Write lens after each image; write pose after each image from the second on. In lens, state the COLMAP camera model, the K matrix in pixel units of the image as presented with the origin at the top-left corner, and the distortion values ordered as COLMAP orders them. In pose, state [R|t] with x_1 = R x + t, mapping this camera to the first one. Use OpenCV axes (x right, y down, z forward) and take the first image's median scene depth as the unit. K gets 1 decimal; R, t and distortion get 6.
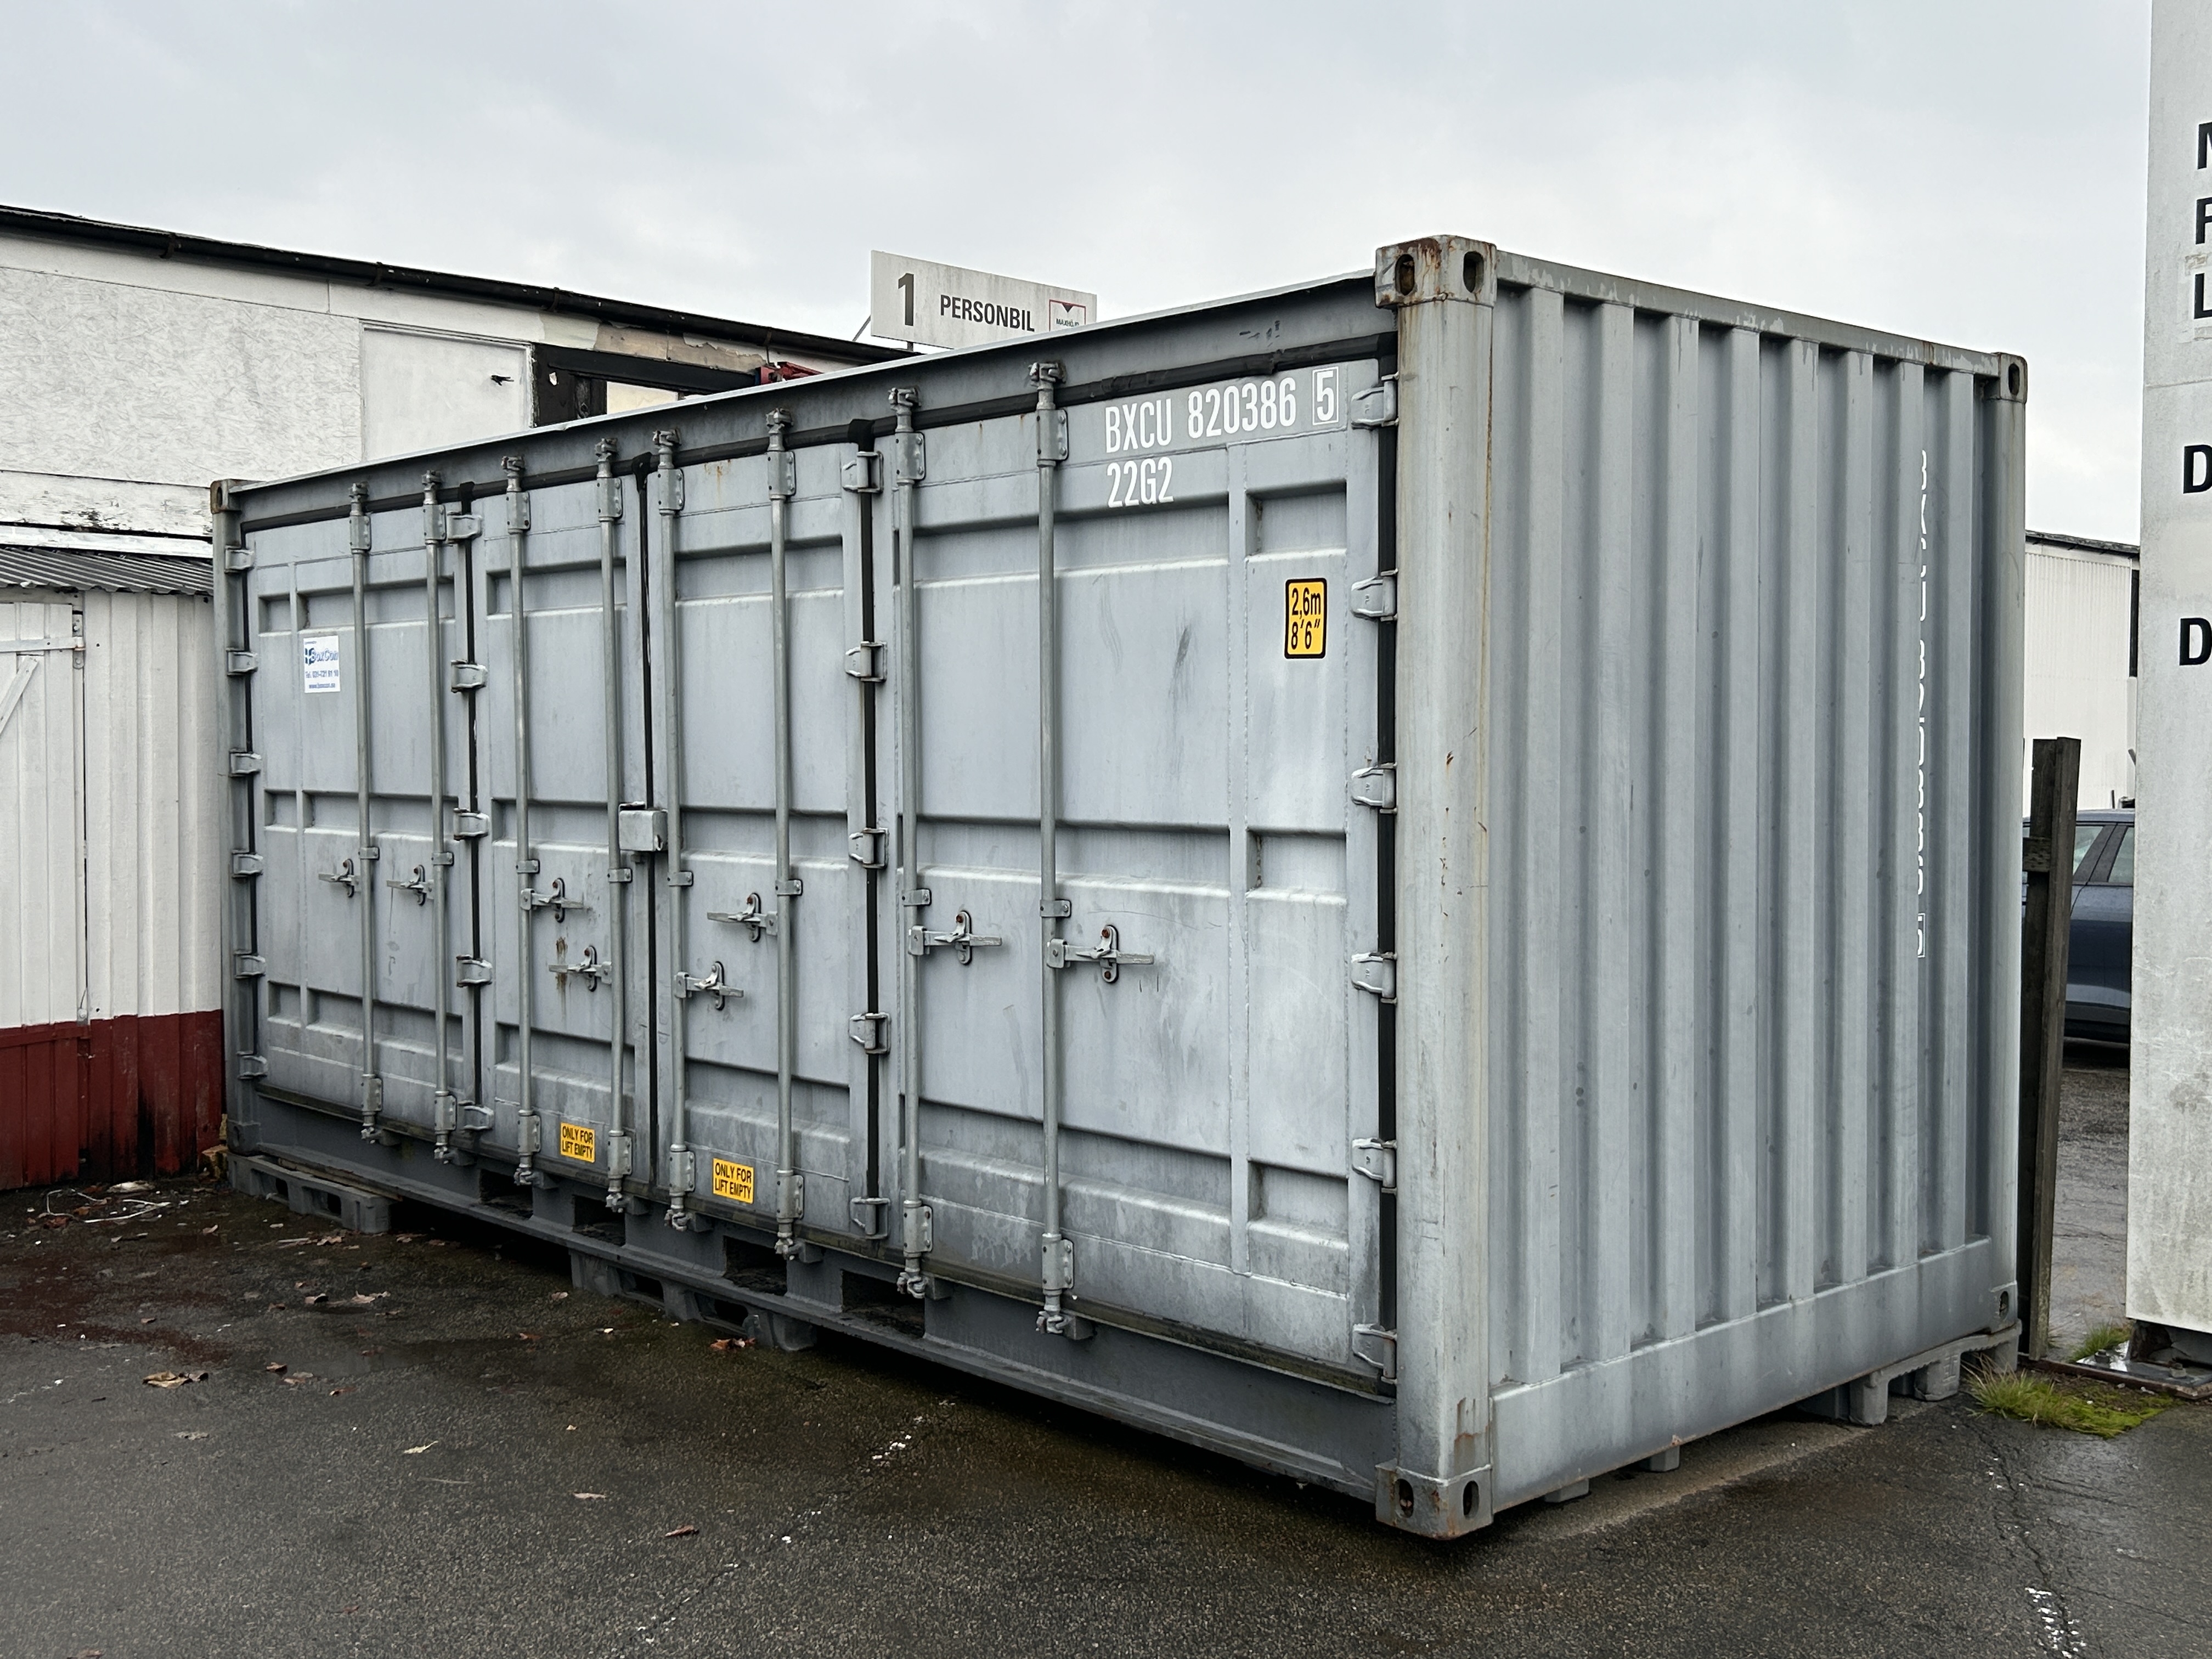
lens RADIAL K [[2264.8, 0, 1096.0], [0, 2264.8, 838.1], [0, 0, 1]] dist [0.038551, 0.000000]
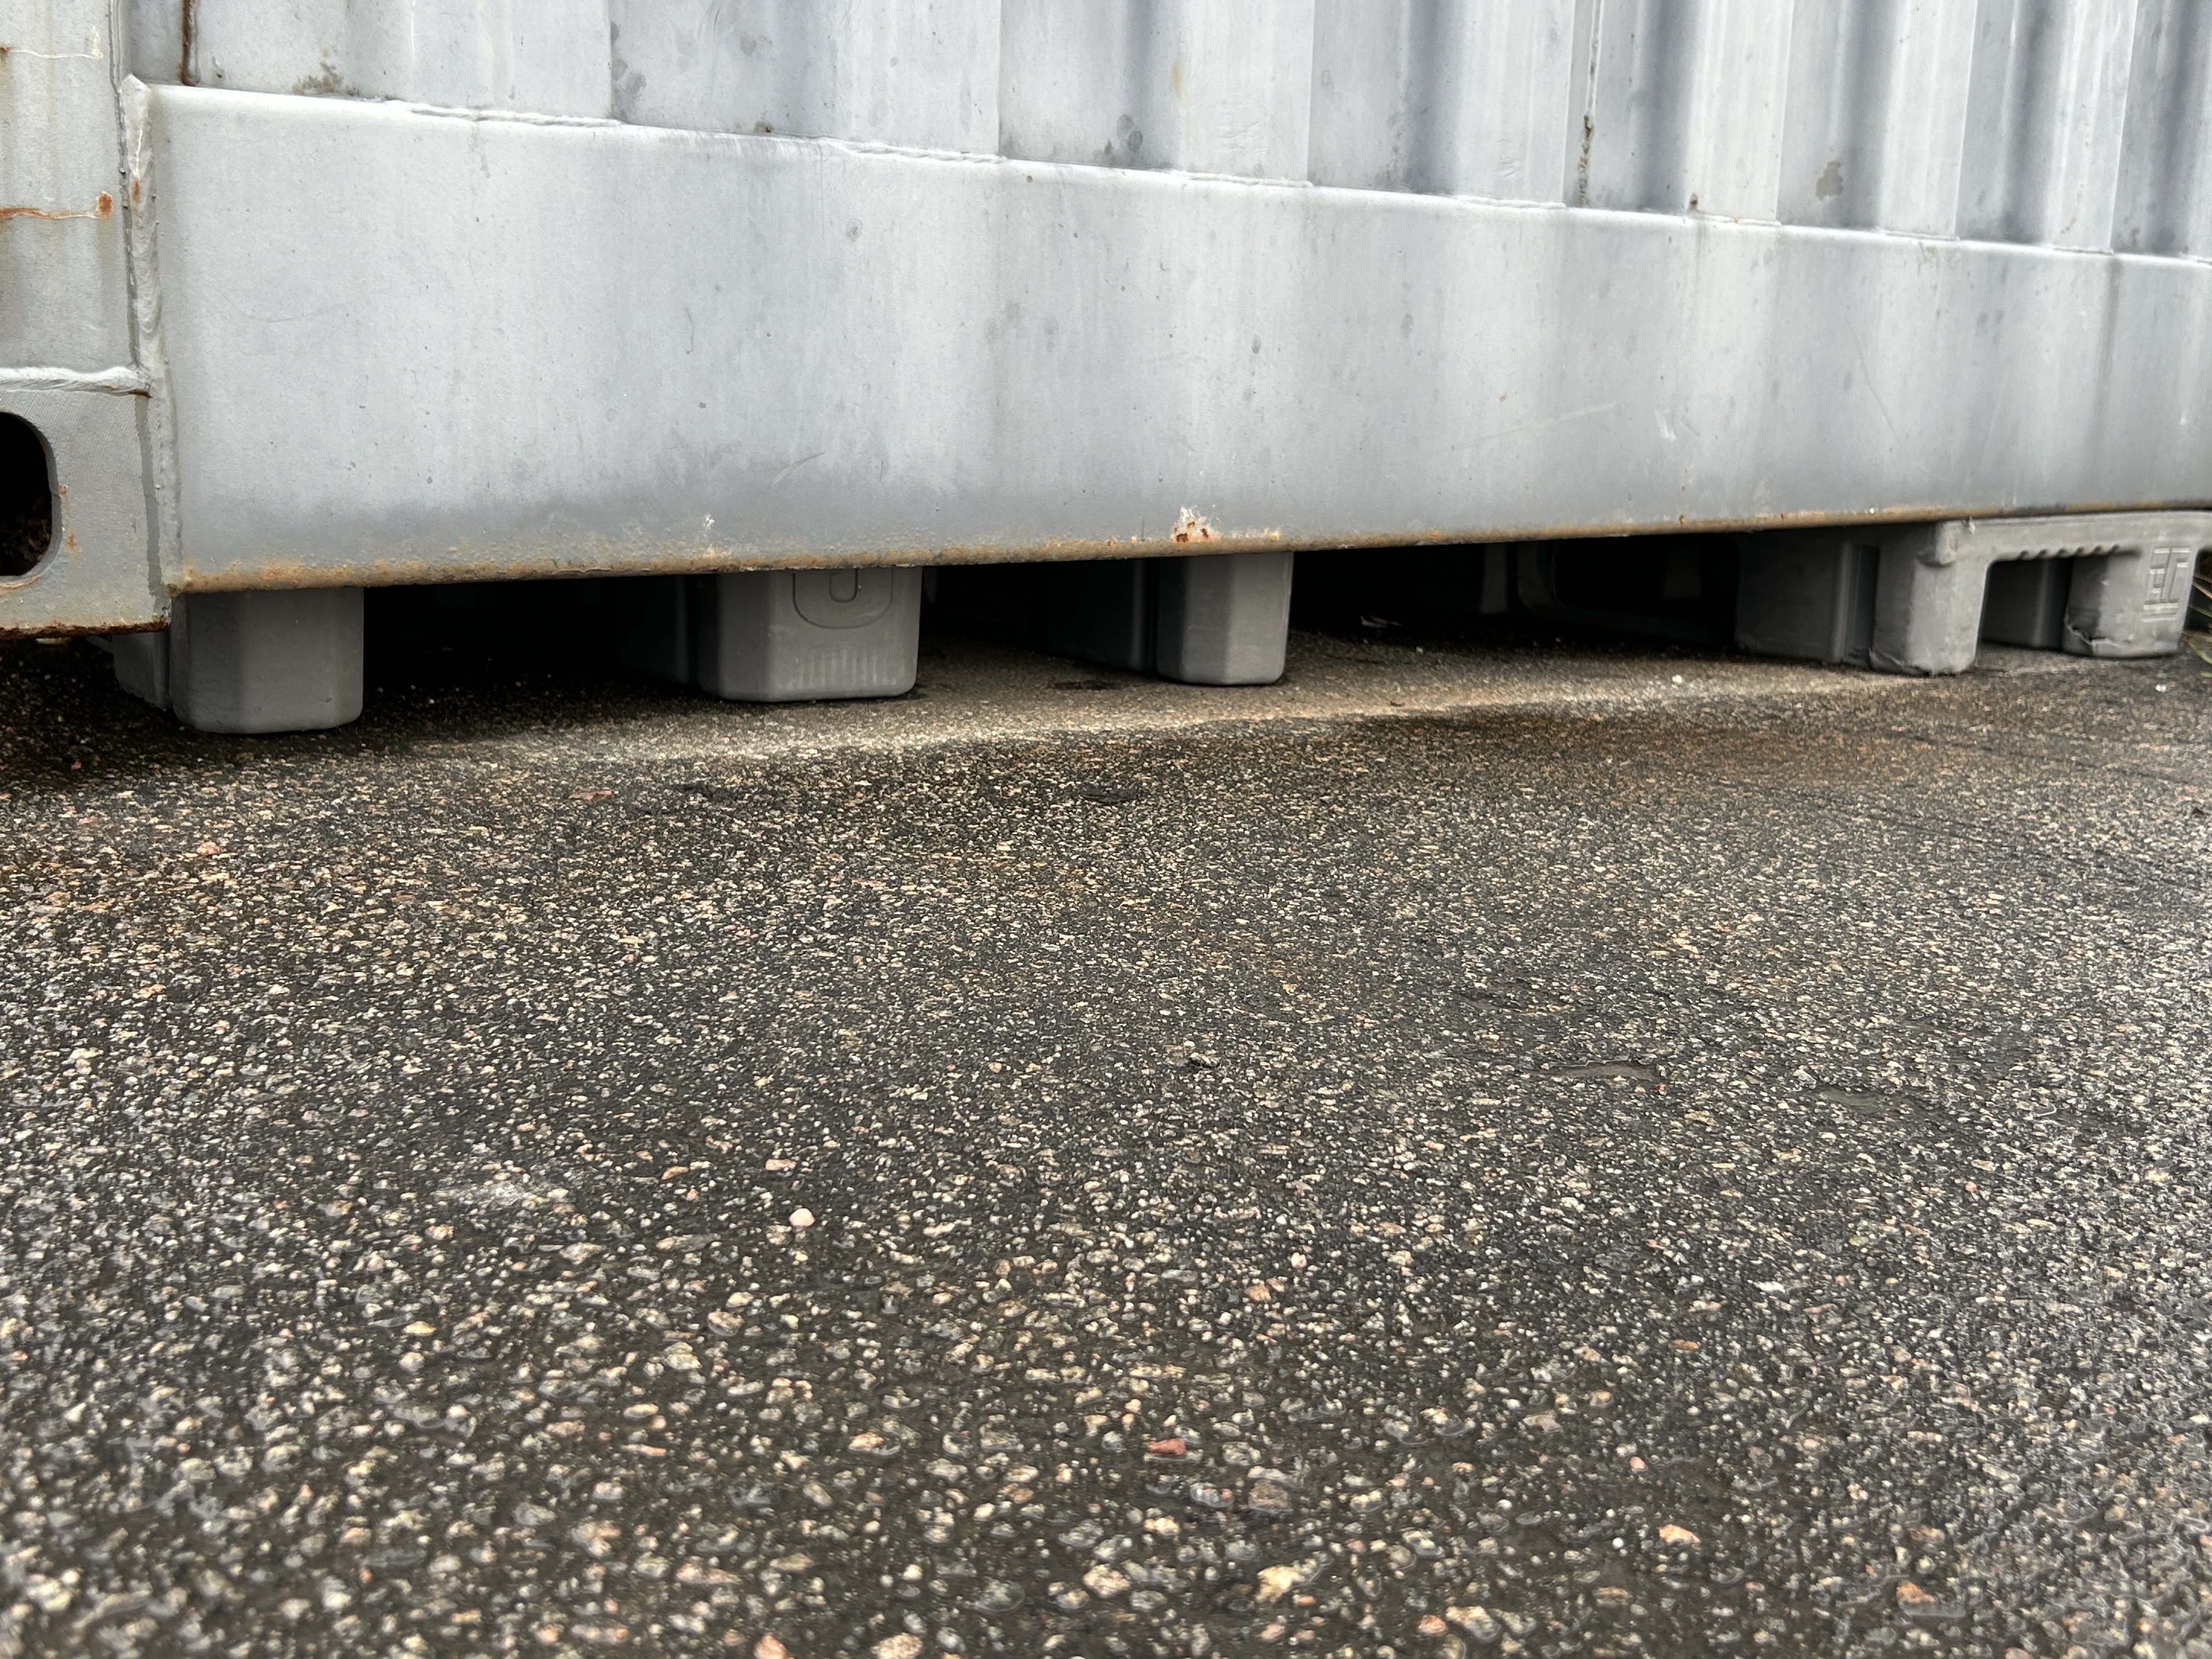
lens RADIAL K [[2264.8, 0, 1120.2], [0, 2264.8, 825.0], [0, 0, 1]] dist [0.038551, 0.000000]
pose [[0.996158, 0.050421, -0.071608, 0.242463], [-0.038591, 0.986699, 0.157913, 0.232128], [0.078617, -0.154543, 0.984853, 0.637388]]
